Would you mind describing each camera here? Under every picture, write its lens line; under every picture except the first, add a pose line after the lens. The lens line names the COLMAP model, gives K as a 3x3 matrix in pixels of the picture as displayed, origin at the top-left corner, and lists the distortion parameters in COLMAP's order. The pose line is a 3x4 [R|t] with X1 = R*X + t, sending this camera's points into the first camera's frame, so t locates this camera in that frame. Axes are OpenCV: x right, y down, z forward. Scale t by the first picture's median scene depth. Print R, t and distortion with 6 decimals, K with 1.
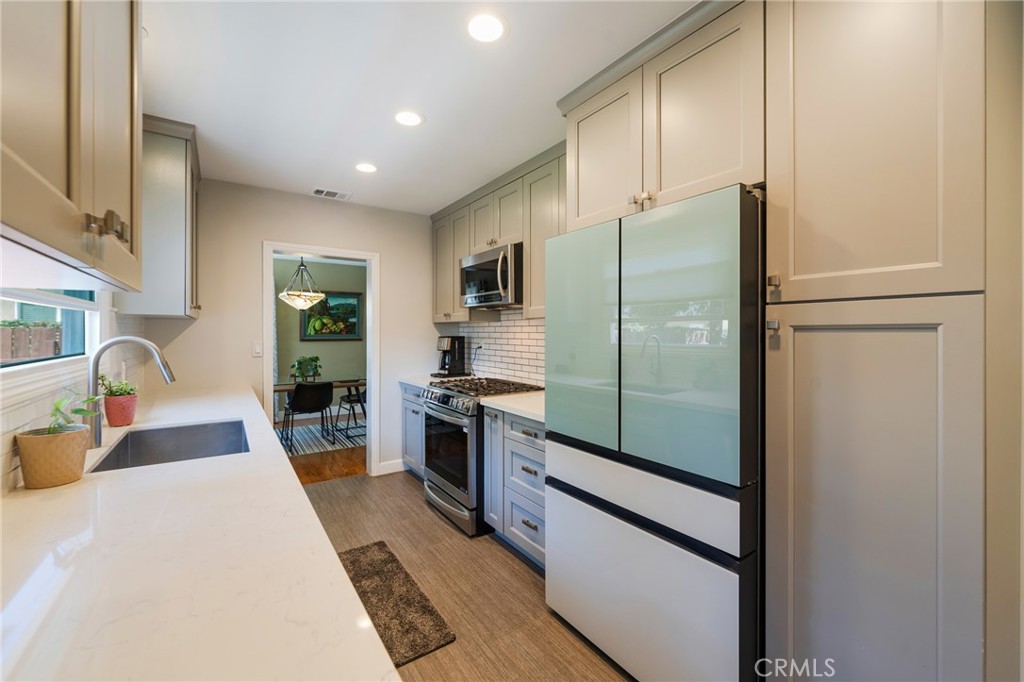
lens RADIAL K [[417.3, 0, 506.4], [0, 417.3, 332.4], [0, 0, 1]] dist [-0.000373, -0.000117]
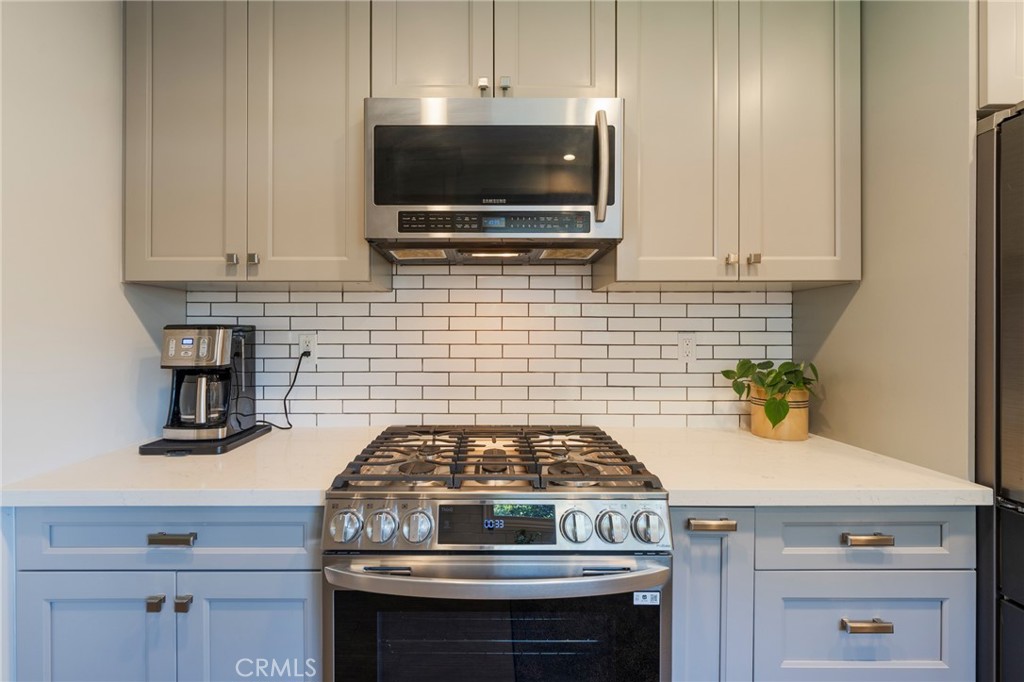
lens RADIAL K [[434.4, 0, 482.1], [0, 434.4, 335.4], [0, 0, 1]] dist [-0.001226, 0.000098]
pose [[0.557887, -0.000034, 0.829917, -0.294274], [0.000425, 1.000000, -0.000244, 0.017301], [-0.829917, 0.000488, 0.557887, 0.593046]]
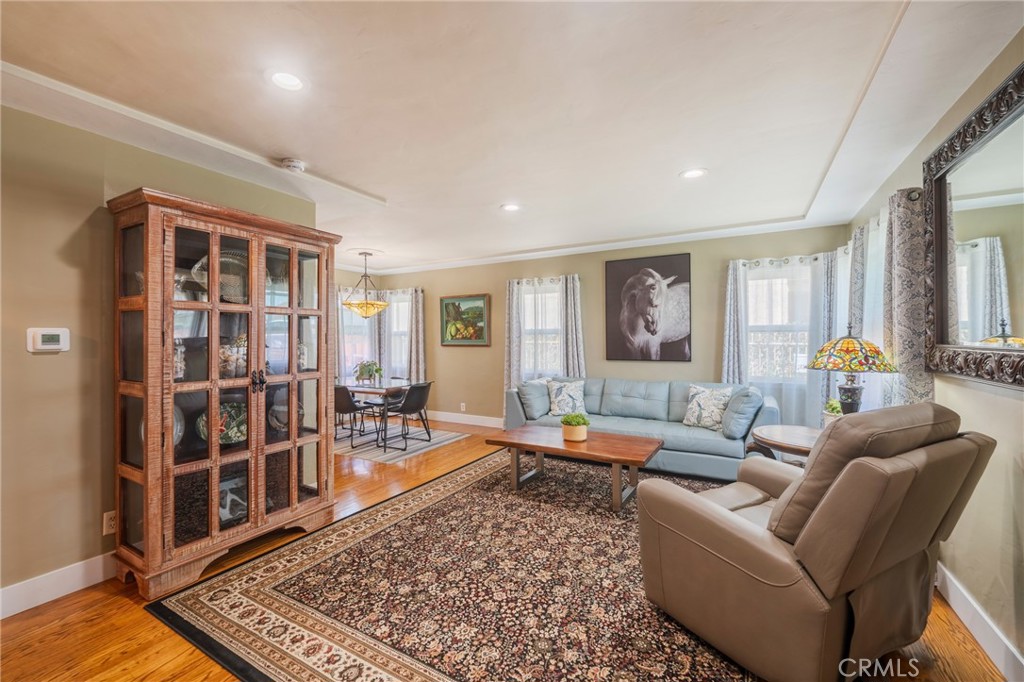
lens RADIAL K [[417.3, 0, 512.0], [0, 417.3, 341.0], [0, 0, 1]] dist [-0.003179, -0.000133]
pose [[0.441513, 0.006322, -0.897233, 0.798149], [0.004685, 0.999945, 0.009352, -0.001665], [0.897243, -0.008333, 0.441459, 1.075808]]
